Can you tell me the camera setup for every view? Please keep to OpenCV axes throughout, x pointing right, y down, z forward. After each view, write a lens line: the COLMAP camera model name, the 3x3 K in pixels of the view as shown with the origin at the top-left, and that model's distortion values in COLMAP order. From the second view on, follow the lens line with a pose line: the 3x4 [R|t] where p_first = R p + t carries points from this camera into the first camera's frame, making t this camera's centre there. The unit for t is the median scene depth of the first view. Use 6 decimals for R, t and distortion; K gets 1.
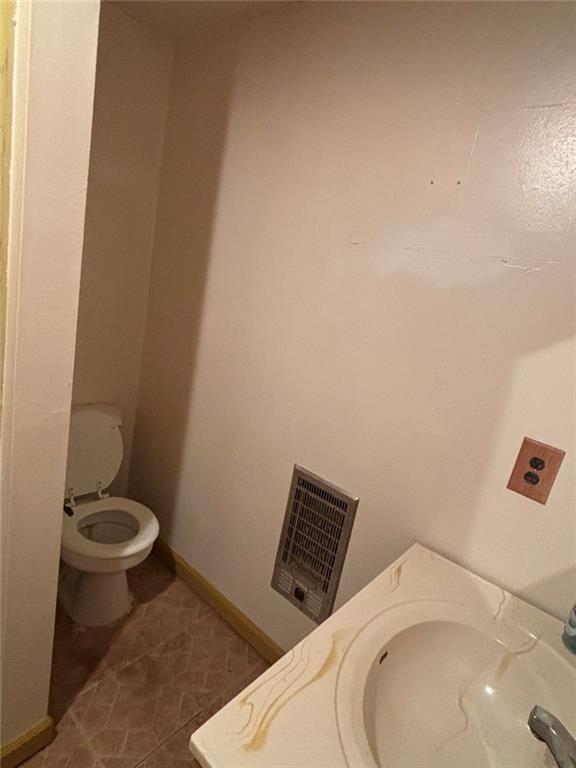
lens RADIAL K [[425.1, 0, 287.6], [0, 425.1, 379.4], [0, 0, 1]] dist [0.002391, -0.000625]
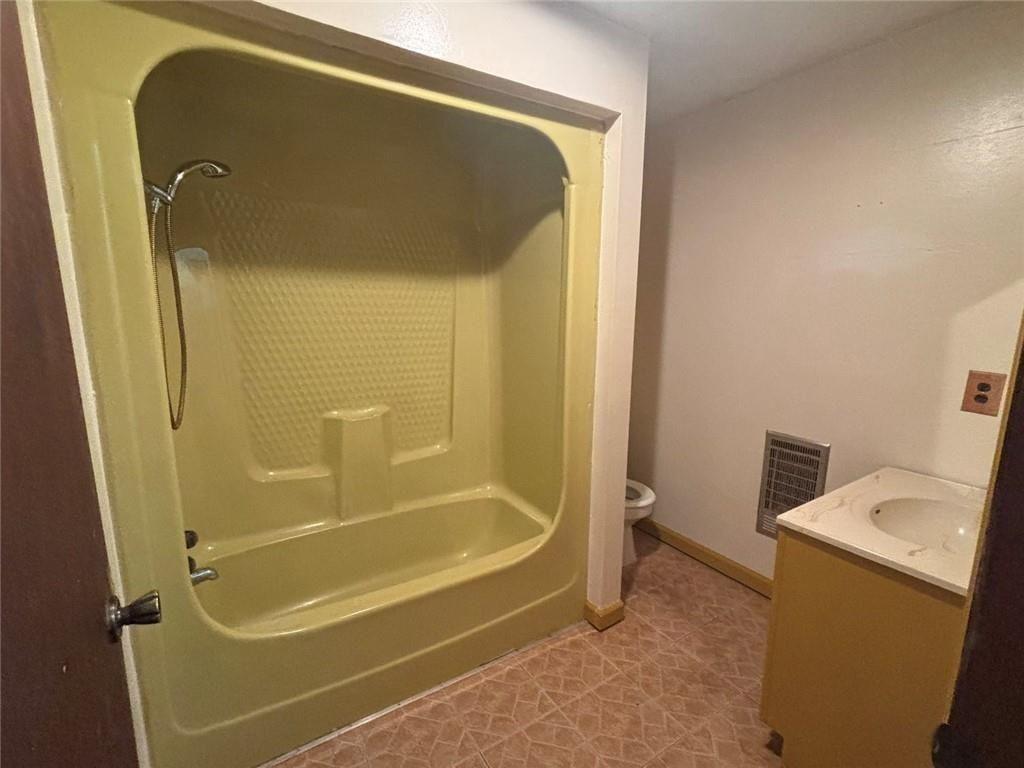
lens RADIAL K [[472.2, 0, 514.0], [0, 472.2, 385.3], [0, 0, 1]] dist [0.002762, 0.000283]
pose [[0.945520, -0.121461, -0.302057, -0.289721], [0.098309, 0.991008, -0.090764, 0.133908], [0.310365, 0.056124, 0.948959, -0.690908]]
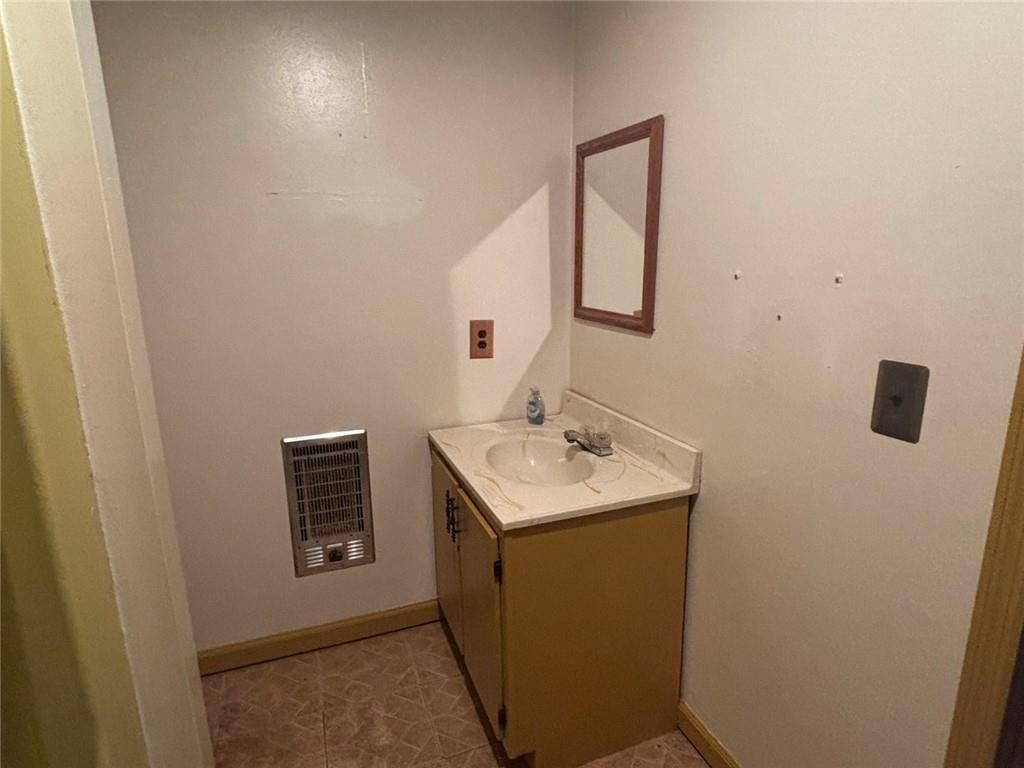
lens RADIAL K [[566.7, 0, 515.0], [0, 566.7, 382.5], [0, 0, 1]] dist [0.002391, -0.000625]
pose [[0.462316, -0.366678, 0.807348, -0.784872], [0.292954, 0.922529, 0.251235, -0.086652], [-0.836924, 0.120366, 0.533919, -0.119220]]
